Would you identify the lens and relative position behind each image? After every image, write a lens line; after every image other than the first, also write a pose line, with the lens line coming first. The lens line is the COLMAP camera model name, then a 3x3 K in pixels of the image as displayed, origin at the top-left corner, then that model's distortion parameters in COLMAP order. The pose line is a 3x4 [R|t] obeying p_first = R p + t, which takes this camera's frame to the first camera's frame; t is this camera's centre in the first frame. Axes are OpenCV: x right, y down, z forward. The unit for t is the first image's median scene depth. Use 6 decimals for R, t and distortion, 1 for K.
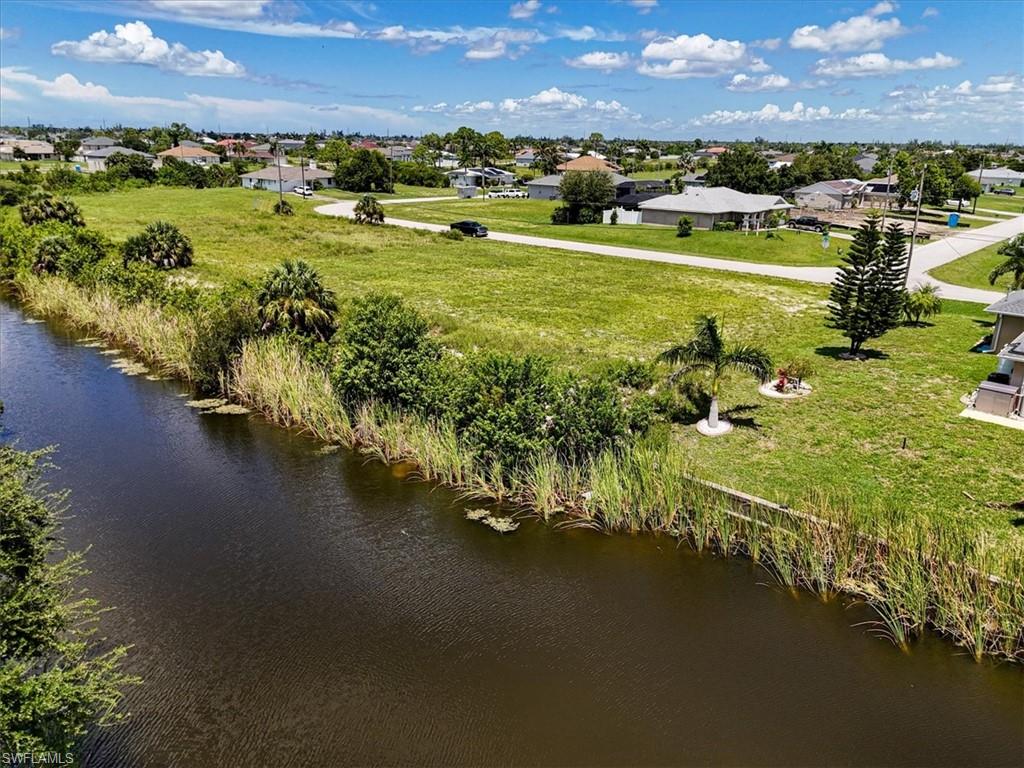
lens RADIAL K [[755.9, 0, 511.0], [0, 755.9, 389.1], [0, 0, 1]] dist [0.051277, -0.032743]
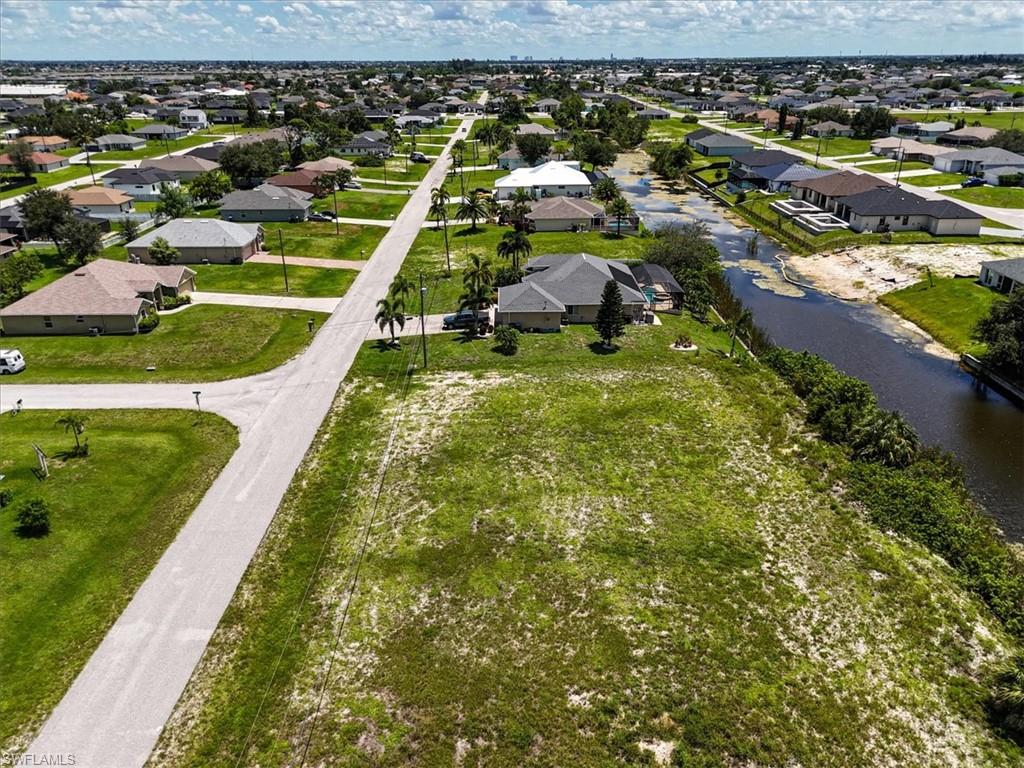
lens RADIAL K [[756.6, 0, 510.8], [0, 756.6, 382.4], [0, 0, 1]] dist [0.072017, -0.071632]
pose [[-0.671904, -0.301406, 0.676534, -0.344257], [0.225483, 0.786841, 0.574490, -0.530554], [-0.705480, 0.538549, -0.460720, 0.969196]]
